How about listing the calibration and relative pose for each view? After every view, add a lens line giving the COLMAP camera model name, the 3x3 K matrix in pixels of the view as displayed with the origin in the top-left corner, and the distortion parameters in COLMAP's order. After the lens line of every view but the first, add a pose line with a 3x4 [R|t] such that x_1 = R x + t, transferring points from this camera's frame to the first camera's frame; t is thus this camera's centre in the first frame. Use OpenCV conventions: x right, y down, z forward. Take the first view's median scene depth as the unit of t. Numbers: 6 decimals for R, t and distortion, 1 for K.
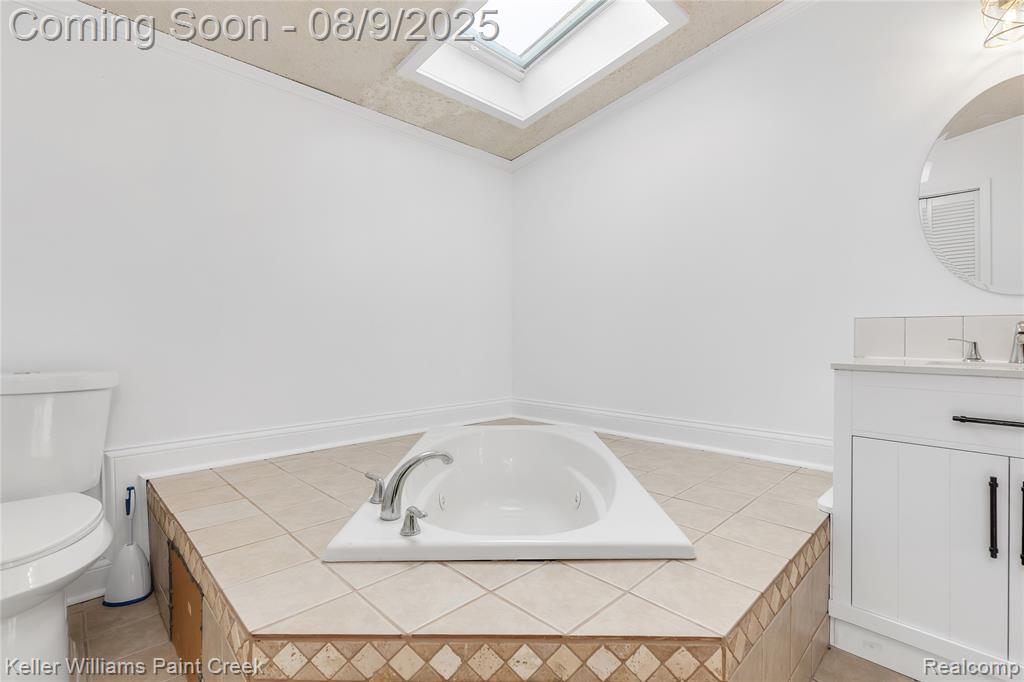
lens RADIAL K [[466.4, 0, 509.2], [0, 466.4, 333.8], [0, 0, 1]] dist [-0.001692, 0.000191]
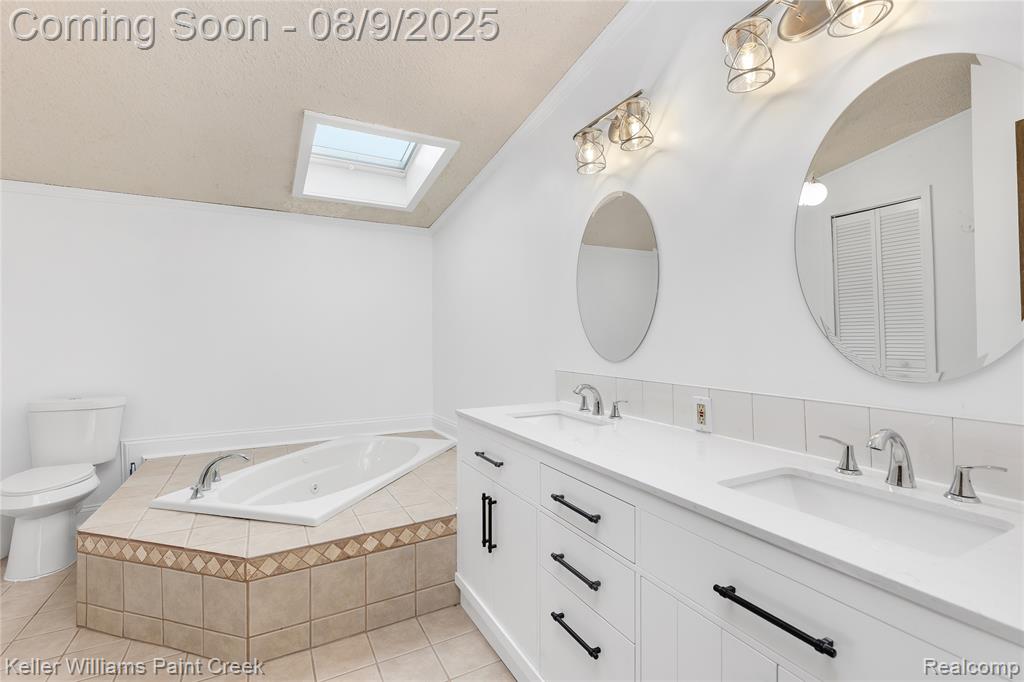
lens RADIAL K [[466.4, 0, 518.3], [0, 466.4, 337.8], [0, 0, 1]] dist [-0.001692, 0.000191]
pose [[0.963226, -0.004850, -0.268650, 1.586968], [0.006517, 0.999965, 0.005314, -0.211297], [0.268615, -0.006869, 0.963223, -0.437210]]
